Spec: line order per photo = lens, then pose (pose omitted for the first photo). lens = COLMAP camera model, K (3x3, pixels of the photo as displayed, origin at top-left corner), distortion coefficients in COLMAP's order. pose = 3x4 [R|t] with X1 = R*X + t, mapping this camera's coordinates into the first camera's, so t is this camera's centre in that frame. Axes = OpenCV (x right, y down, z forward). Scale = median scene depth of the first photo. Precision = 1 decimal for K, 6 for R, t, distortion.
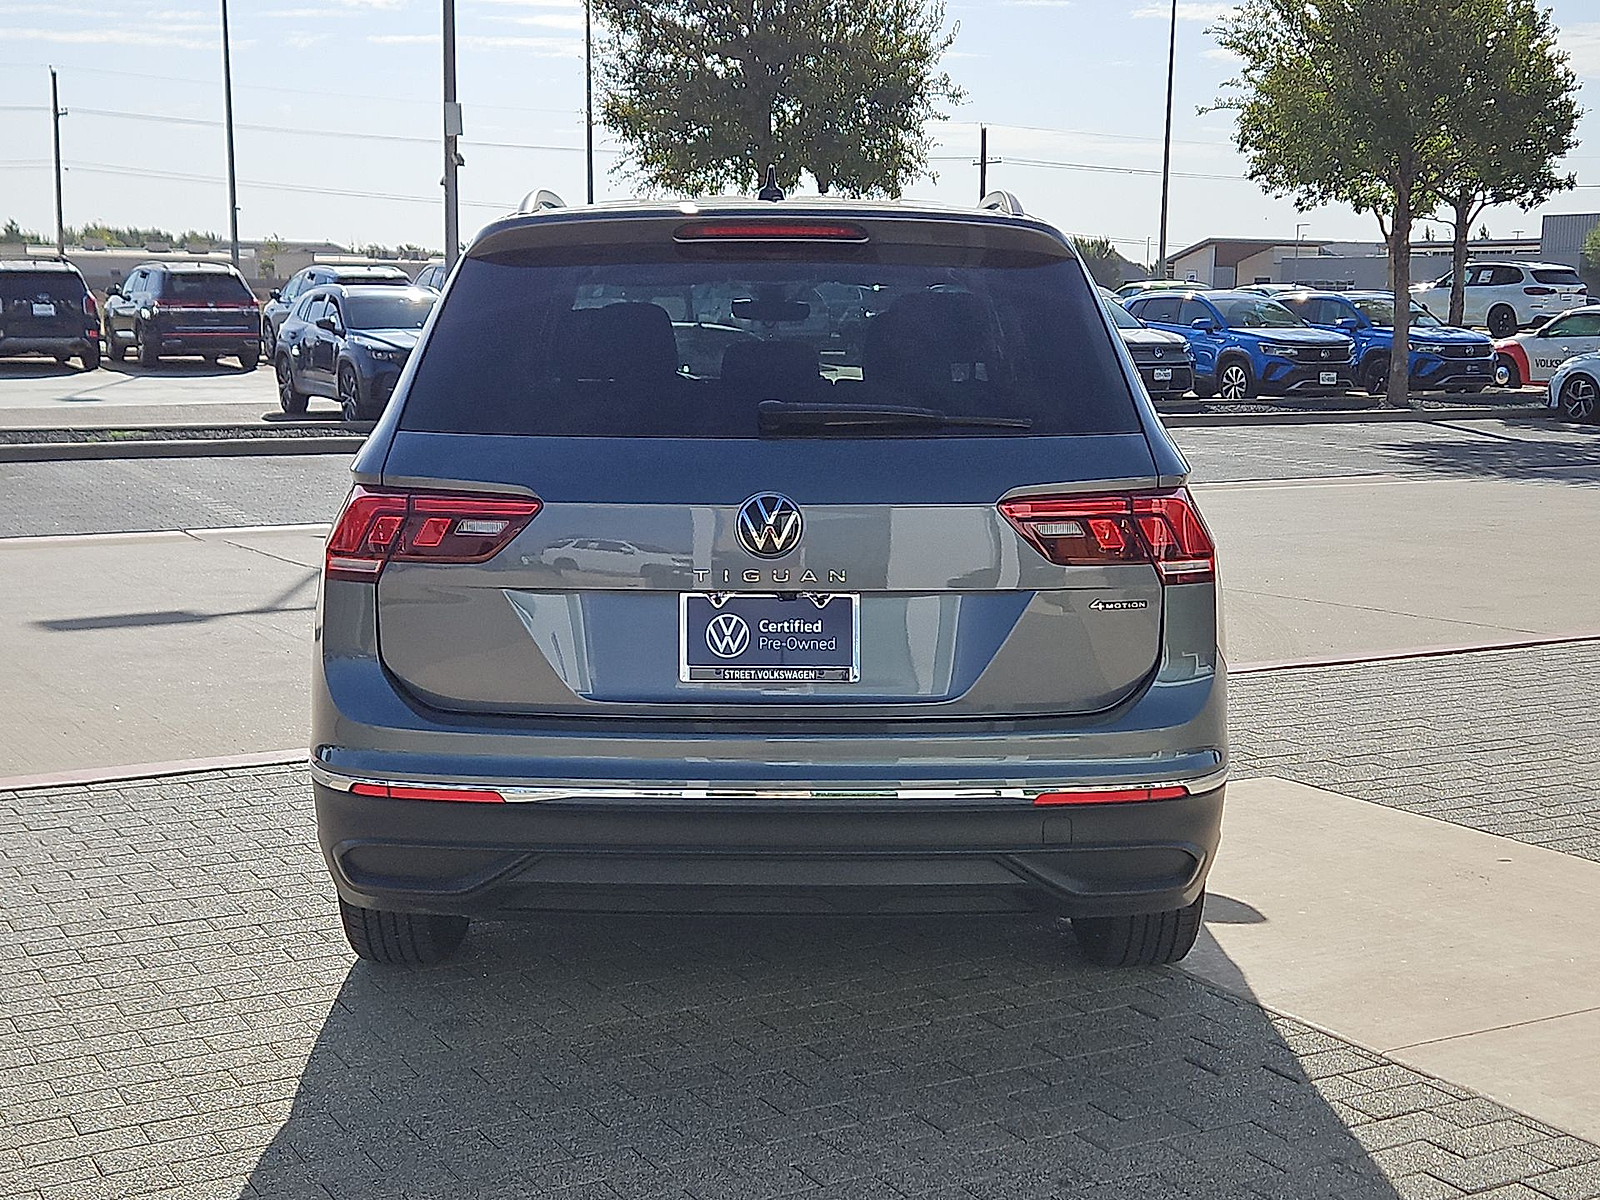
lens RADIAL K [[2256.1, 0, 772.0], [0, 2256.1, 599.0], [0, 0, 1]] dist [0.111283, -0.005056]
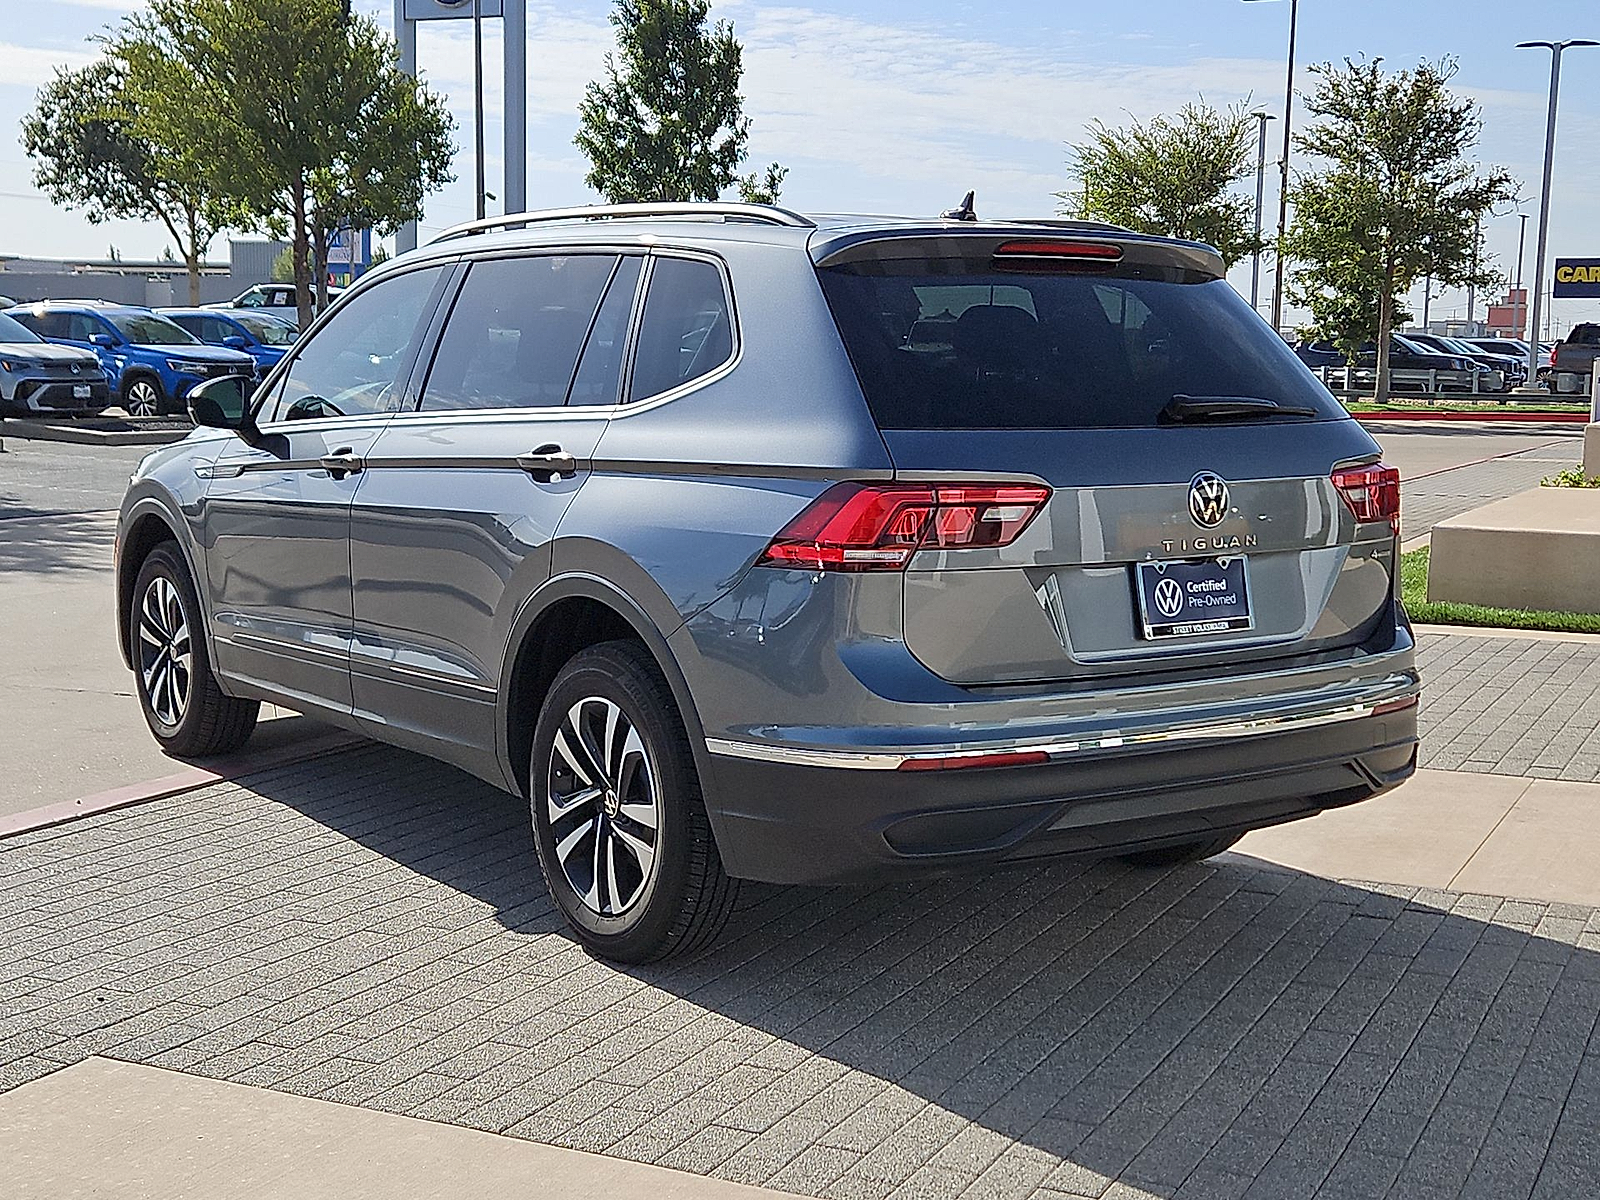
lens RADIAL K [[2264.8, 0, 823.8], [0, 2264.8, 648.8], [0, 0, 1]] dist [0.034722, 0.474549]
pose [[0.792819, -0.079120, 0.604300, -0.263119], [0.071974, 0.996754, 0.036077, -0.003741], [-0.605193, 0.014891, 0.795940, 0.055562]]
